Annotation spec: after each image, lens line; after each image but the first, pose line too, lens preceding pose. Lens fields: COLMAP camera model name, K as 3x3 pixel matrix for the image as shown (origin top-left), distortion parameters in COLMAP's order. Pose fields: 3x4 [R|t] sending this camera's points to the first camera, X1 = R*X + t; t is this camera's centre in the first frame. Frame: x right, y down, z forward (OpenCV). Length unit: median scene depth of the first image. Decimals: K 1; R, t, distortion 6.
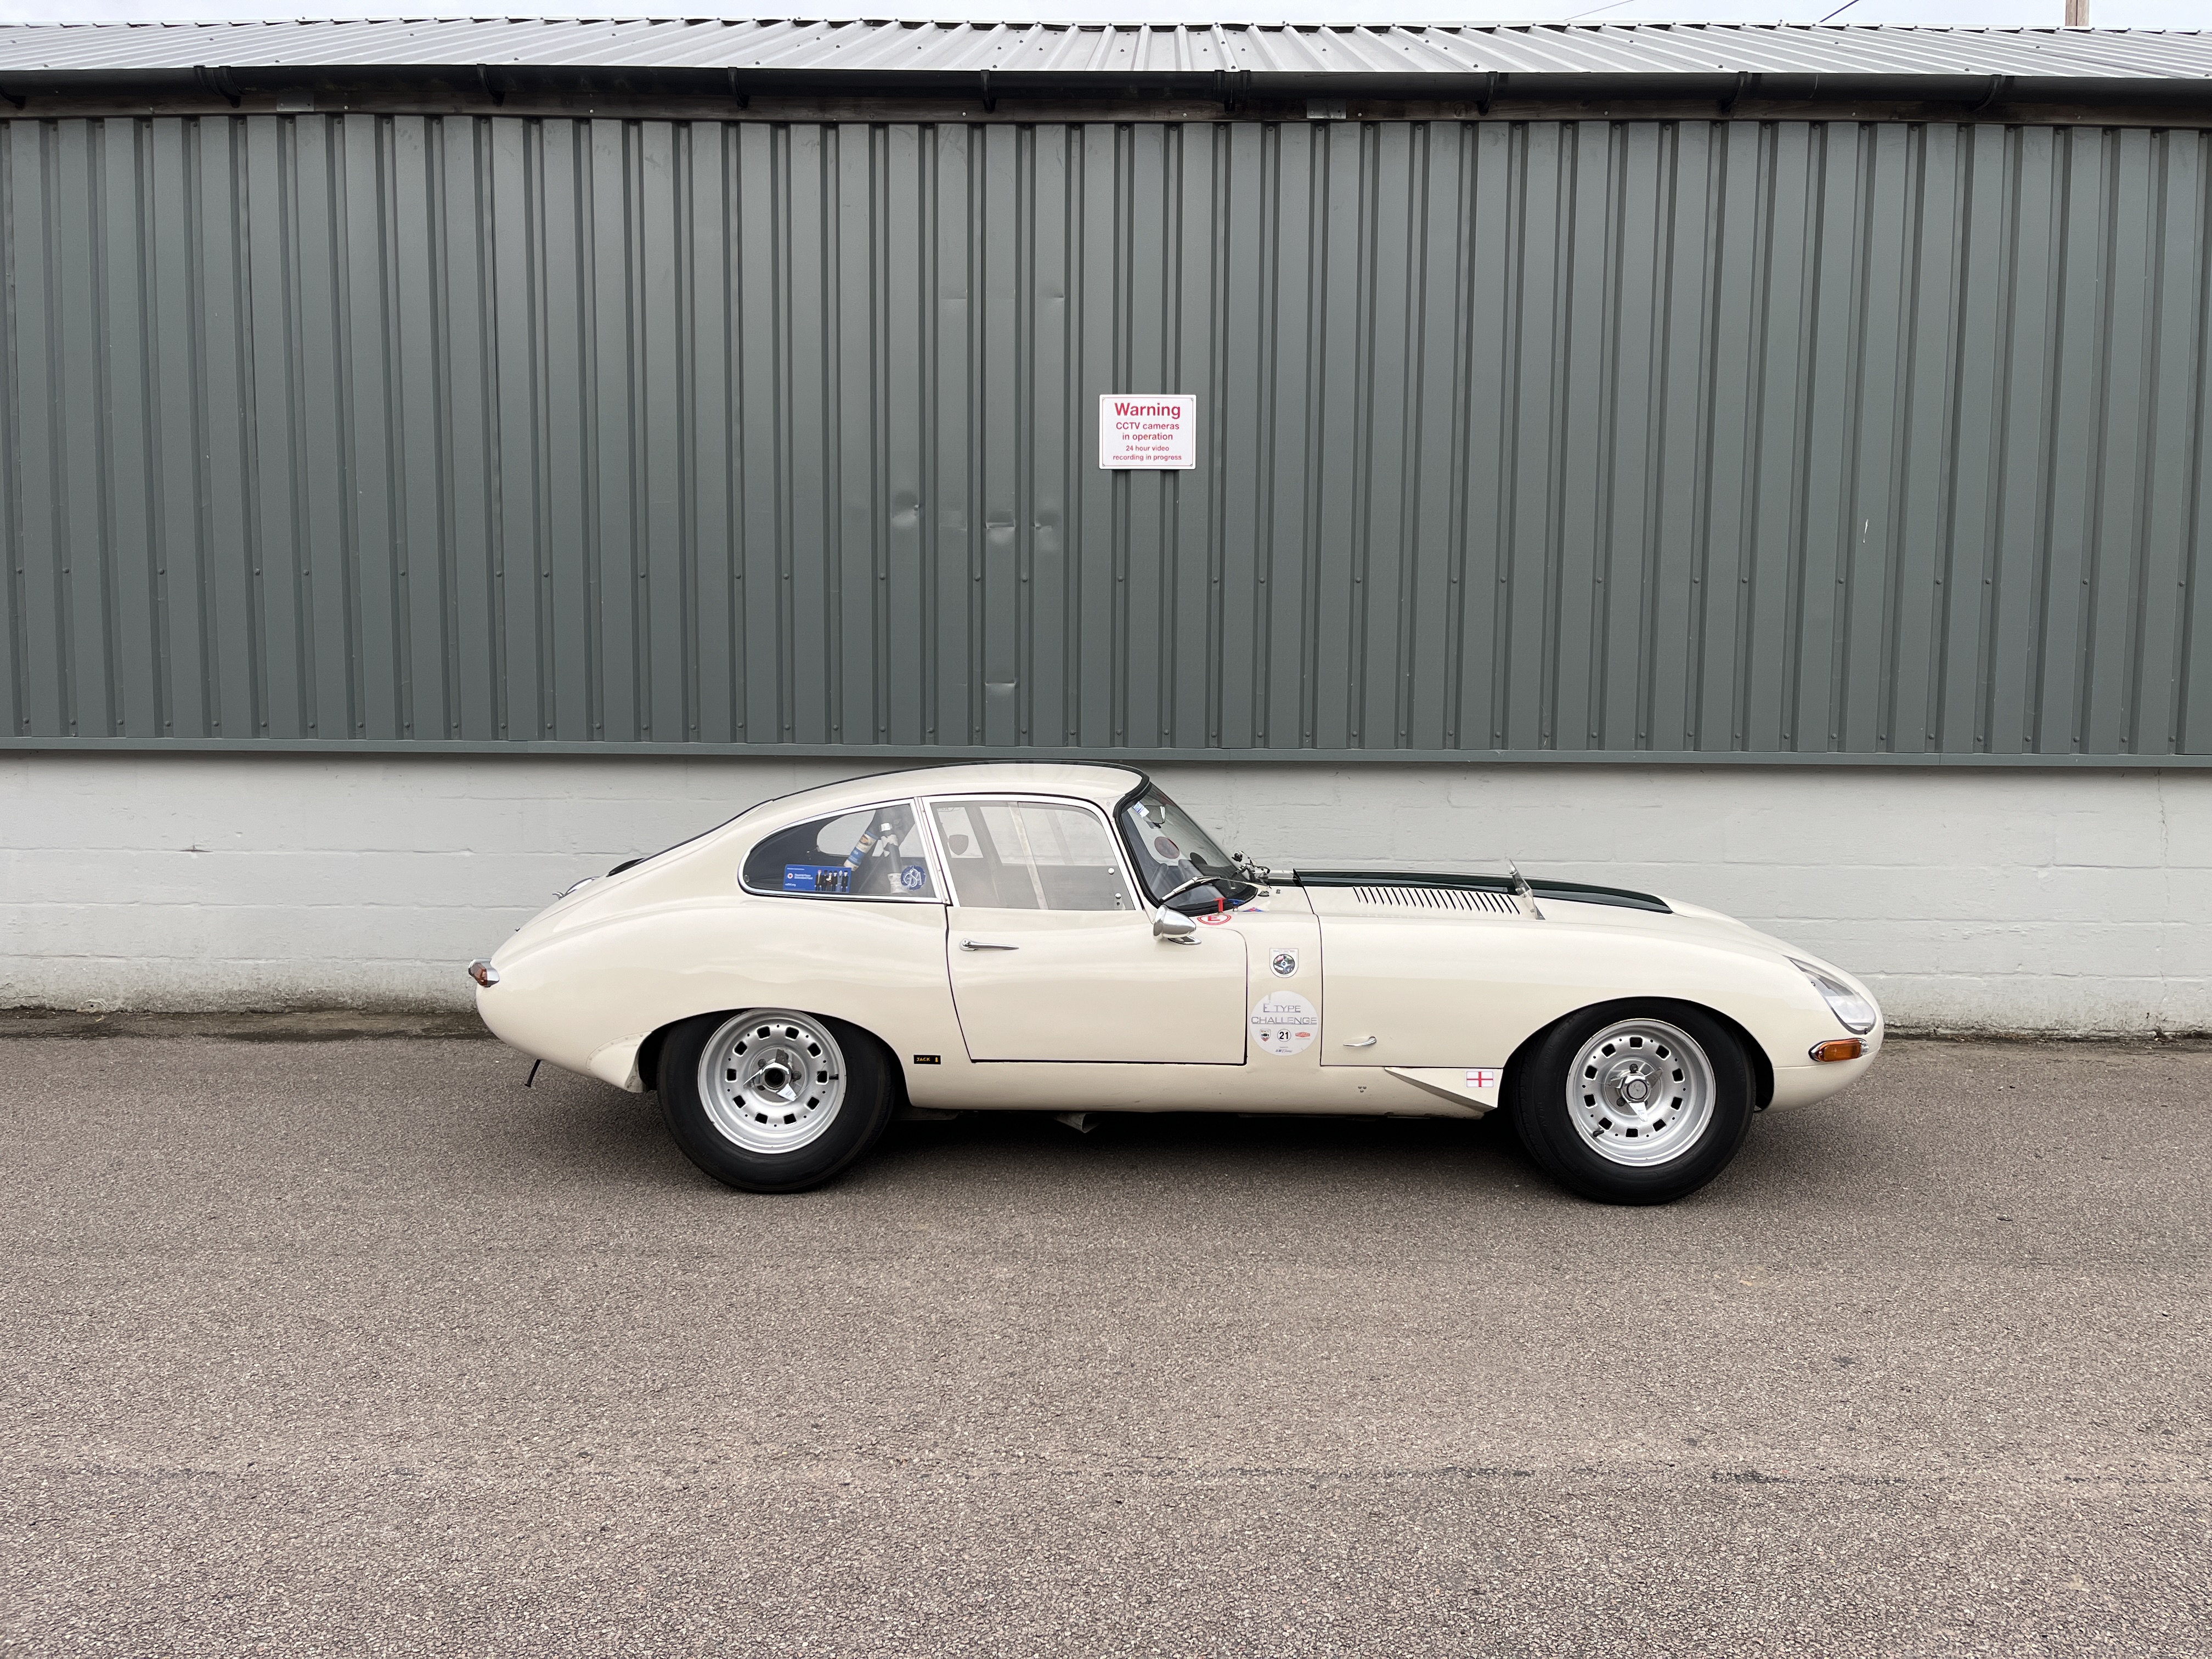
lens RADIAL K [[1674.8, 0, 1129.7], [0, 1674.8, 820.8], [0, 0, 1]] dist [0.073736, -0.108416]
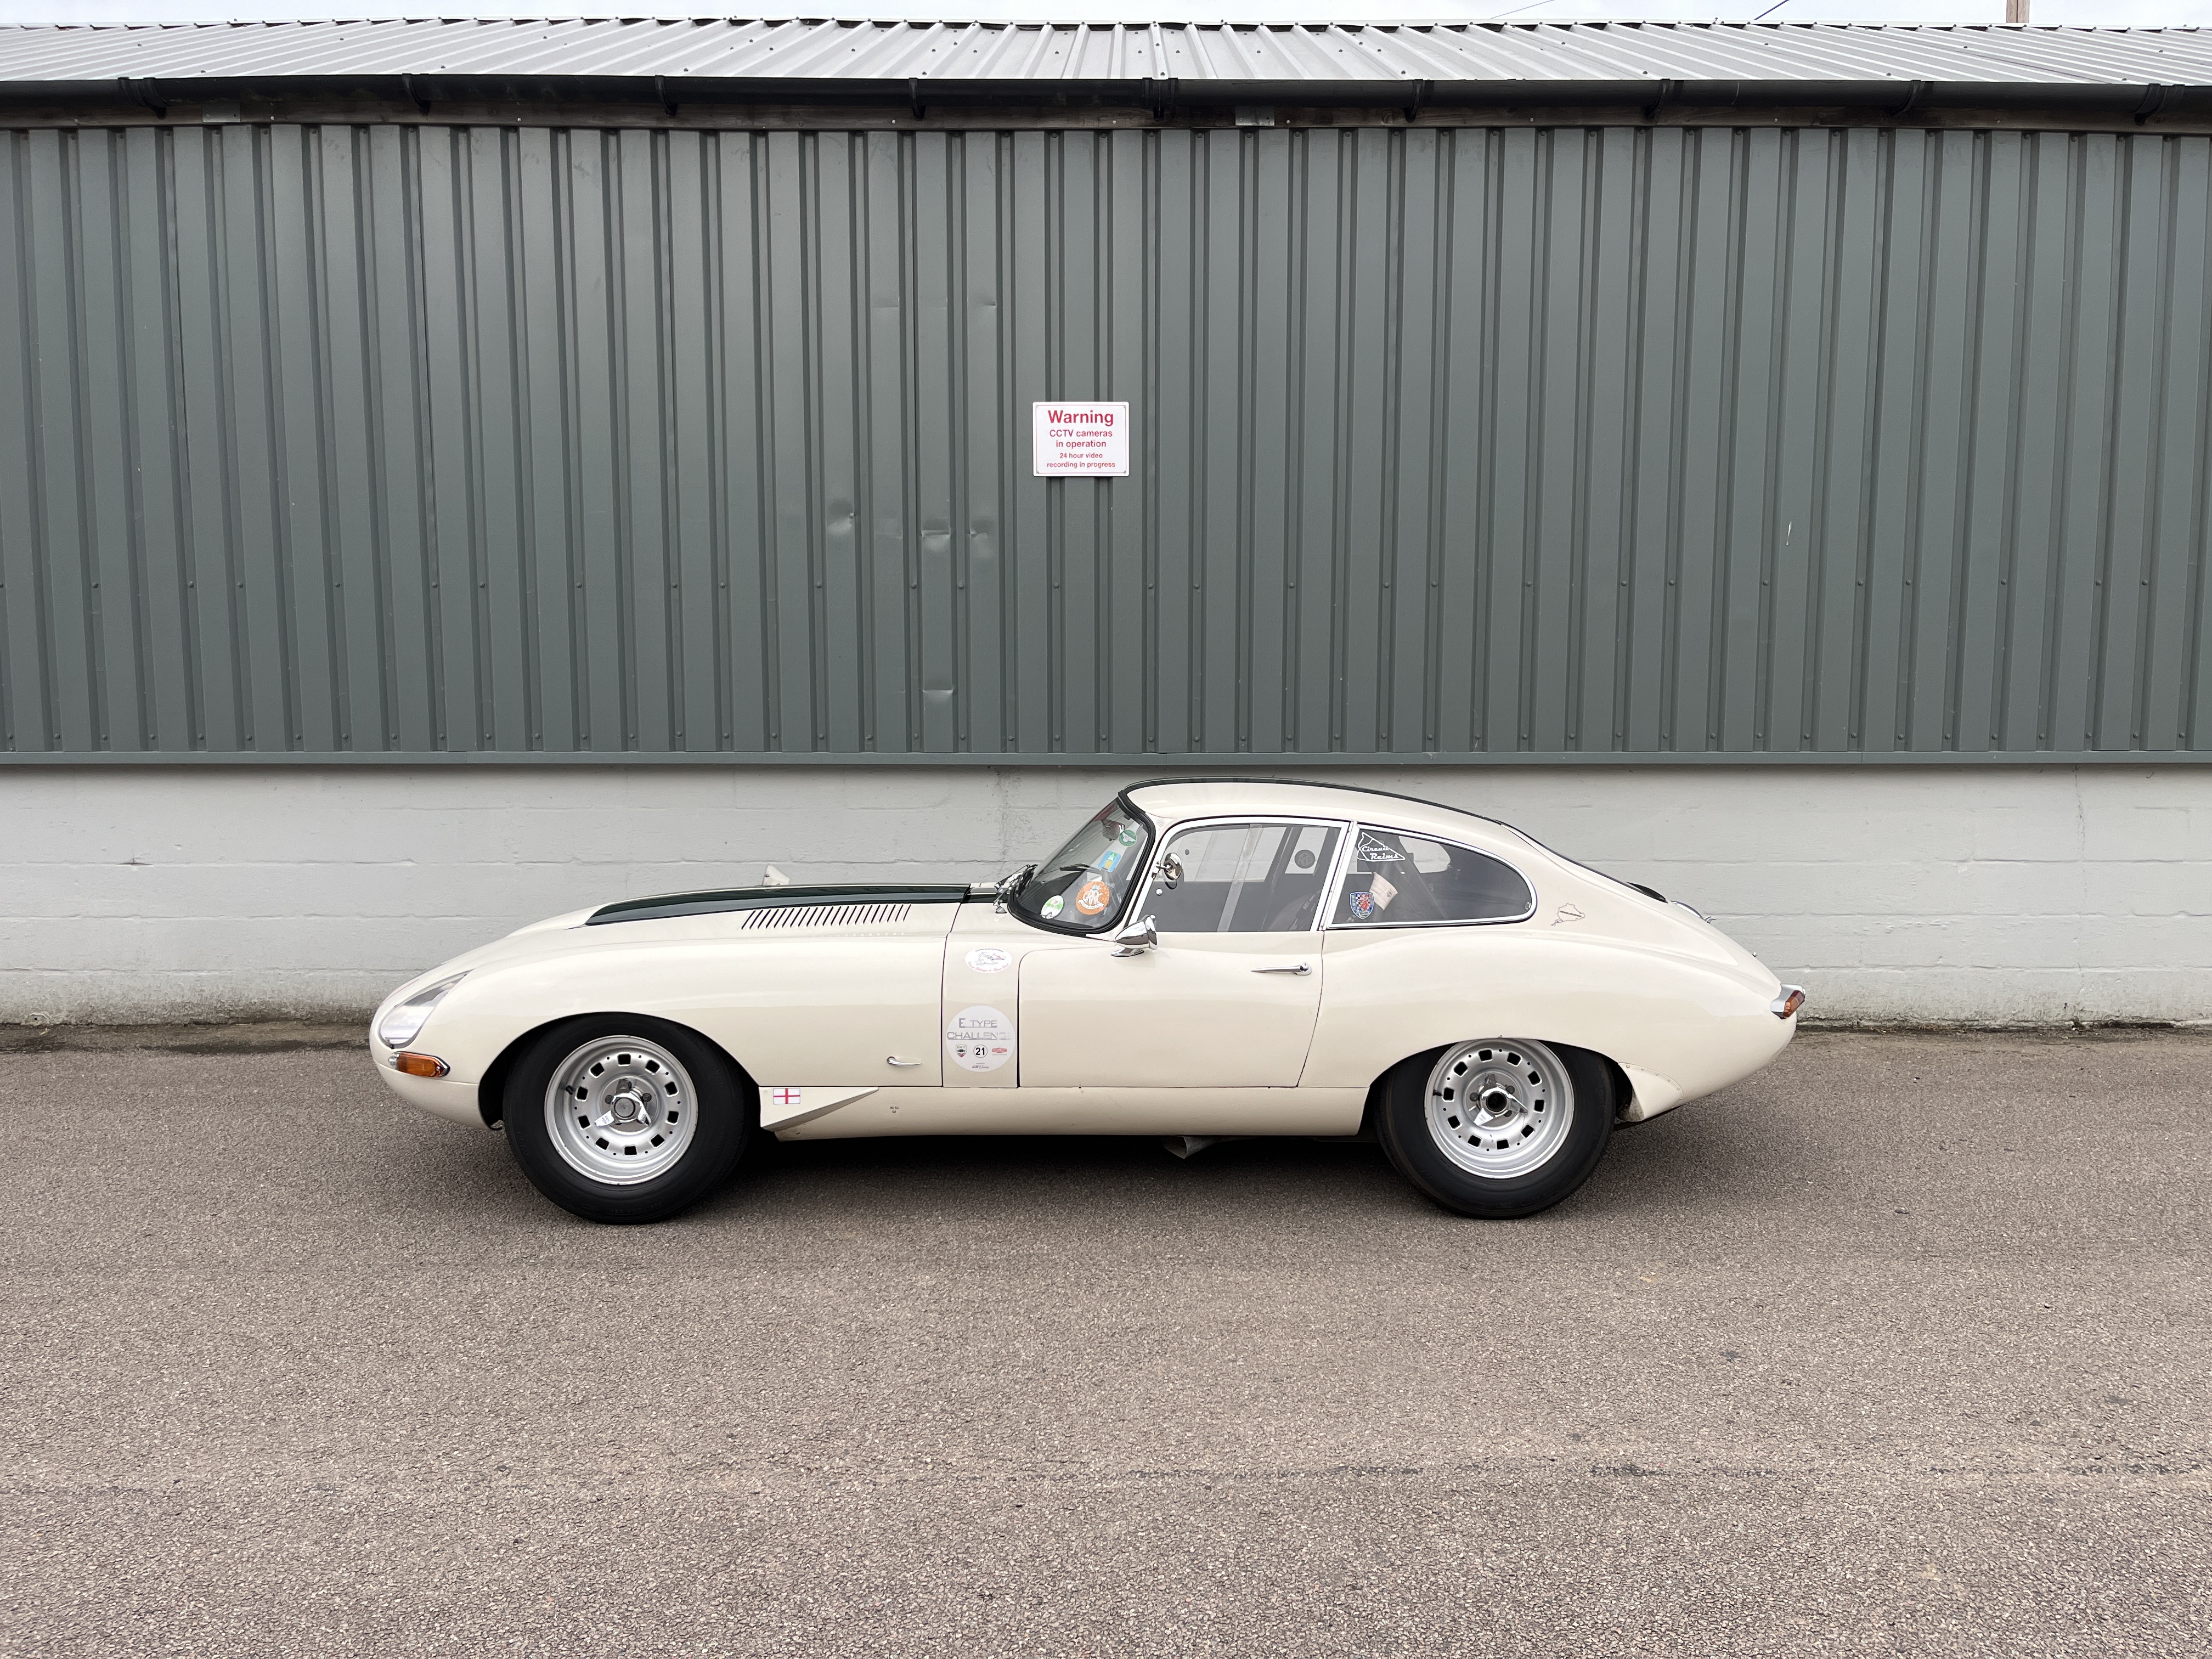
lens RADIAL K [[1677.2, 0, 1129.6], [0, 1677.2, 841.9], [0, 0, 1]] dist [0.071296, -0.105196]
pose [[0.999810, -0.009662, 0.016937, 0.020534], [0.009319, 0.999752, 0.020220, -0.010552], [-0.017128, -0.020058, 0.999652, -0.013039]]
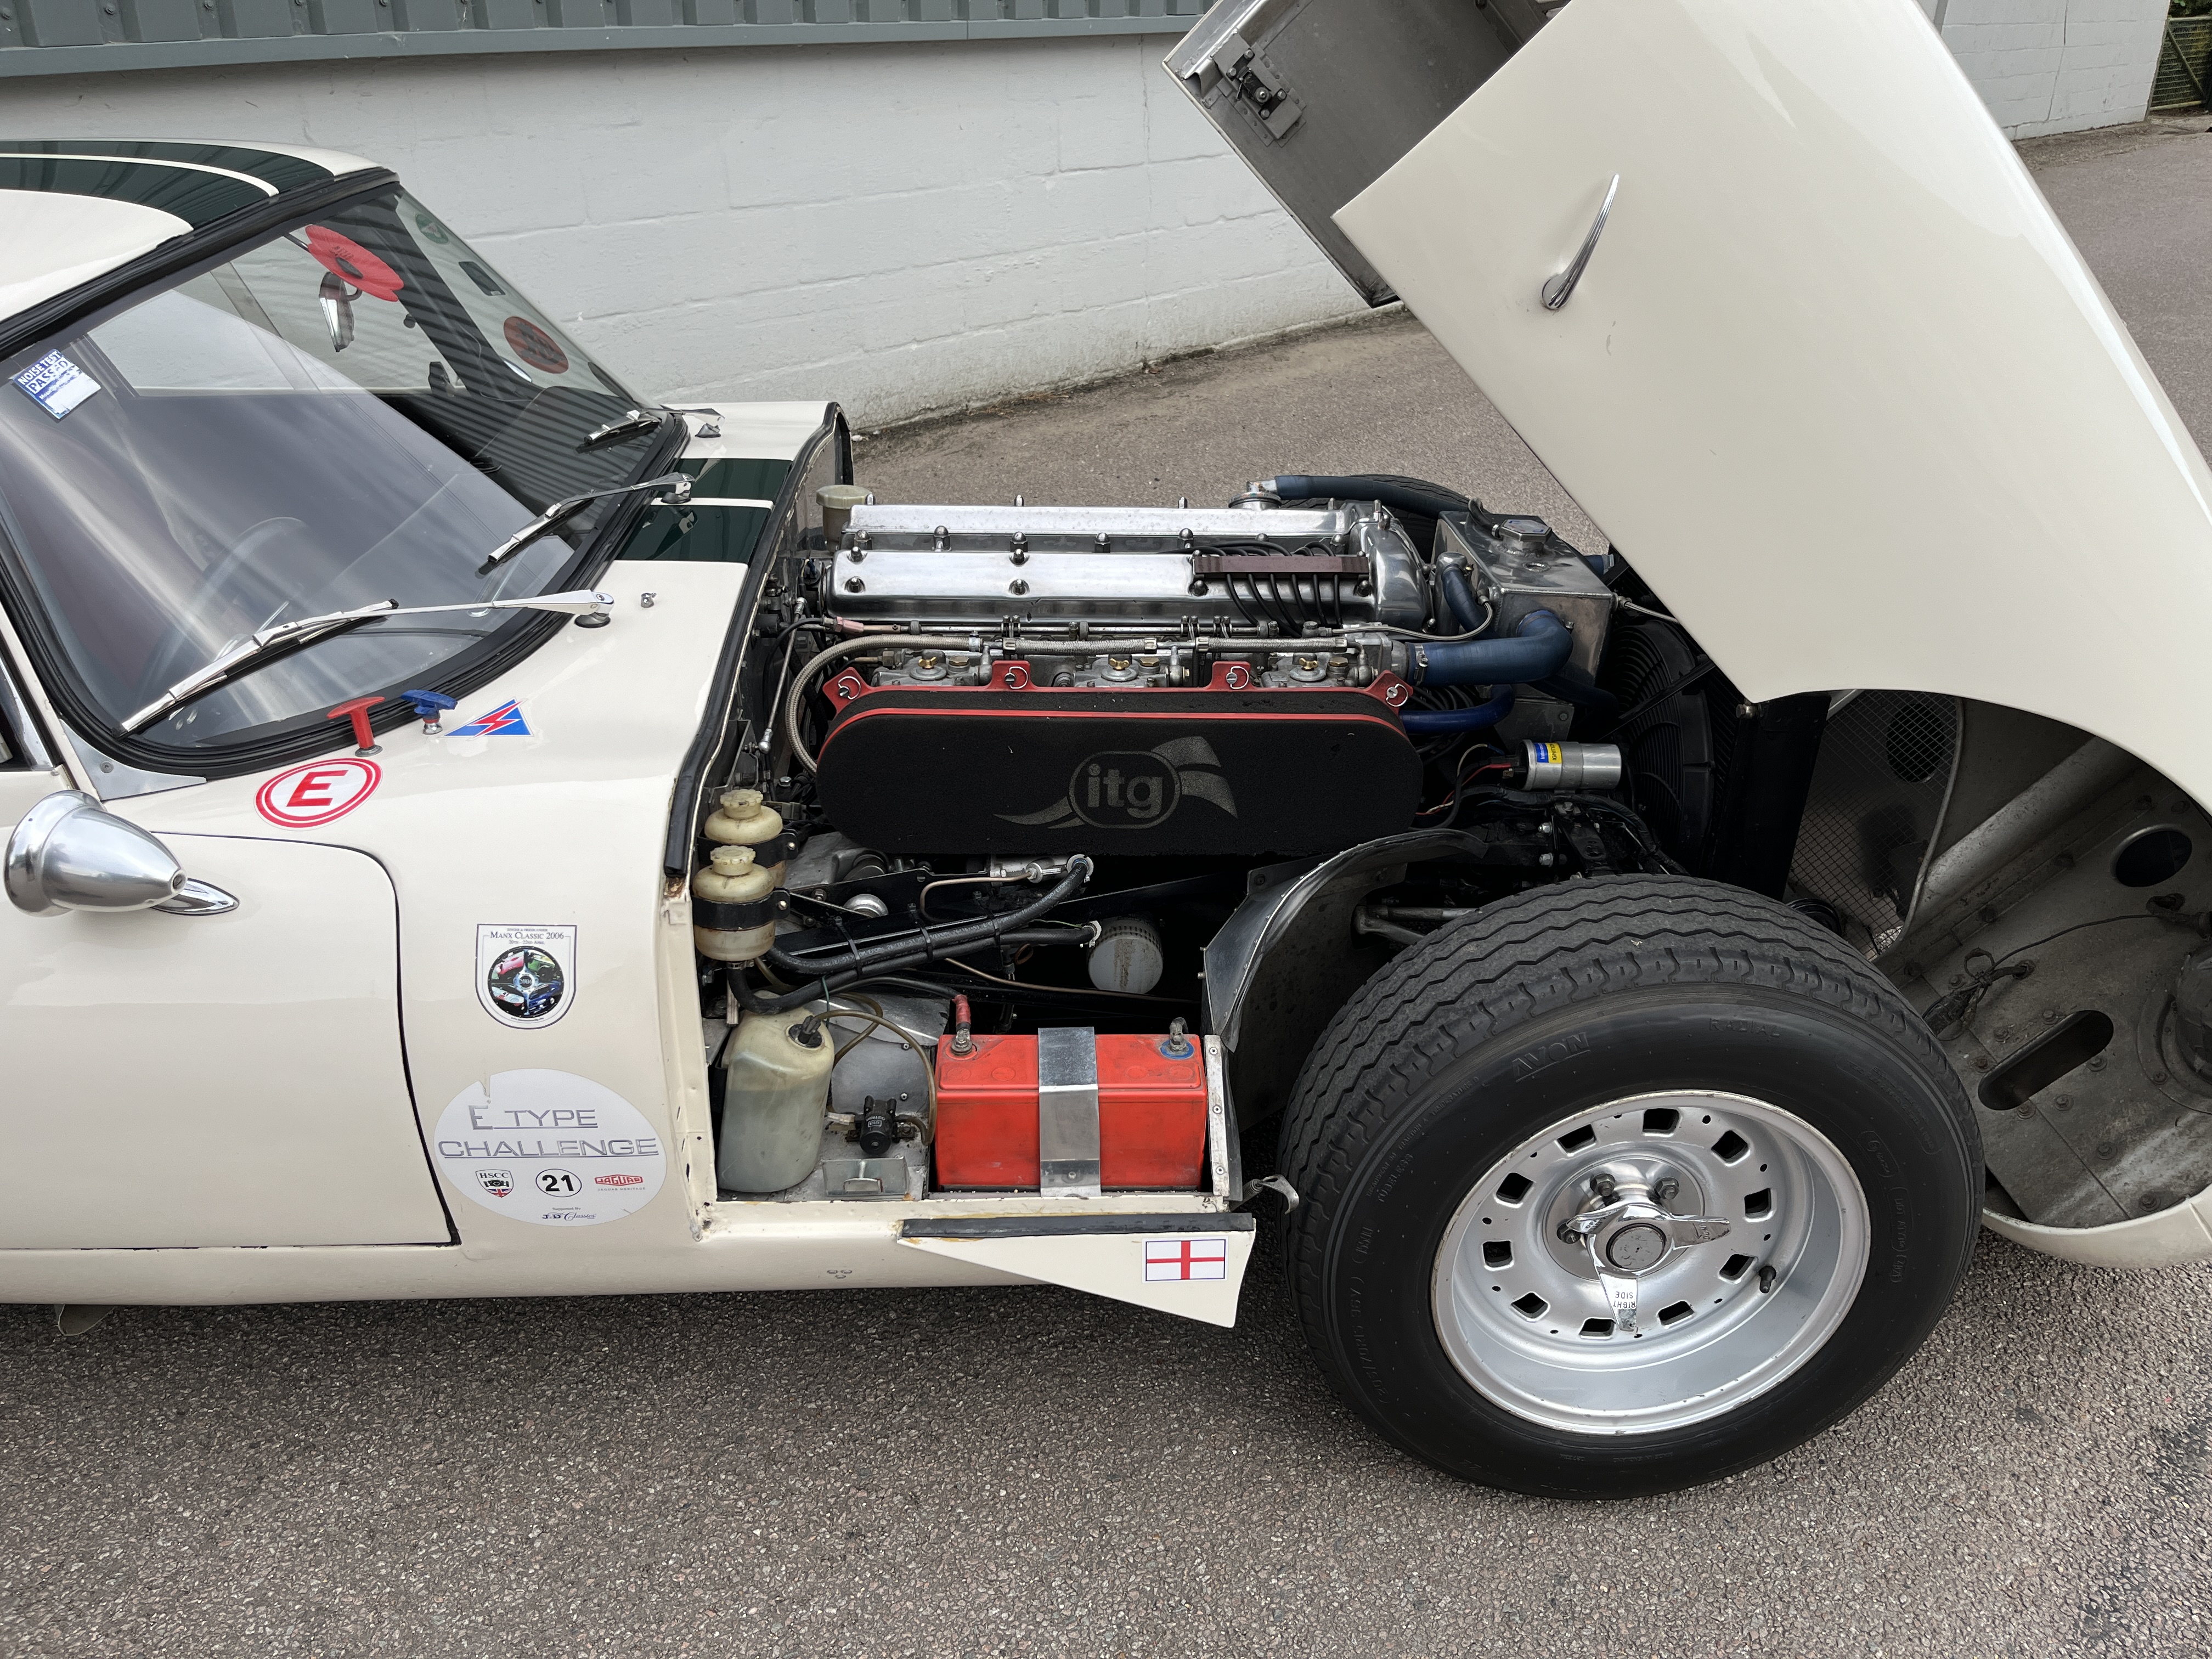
lens RADIAL K [[1676.8, 0, 1121.7], [0, 1676.8, 825.1], [0, 0, 1]] dist [0.056850, -0.076377]
pose [[0.651366, -0.347191, 0.674670, -0.088265], [0.038855, 0.903267, 0.427316, -0.036371], [-0.757768, -0.252125, 0.601848, 0.436587]]
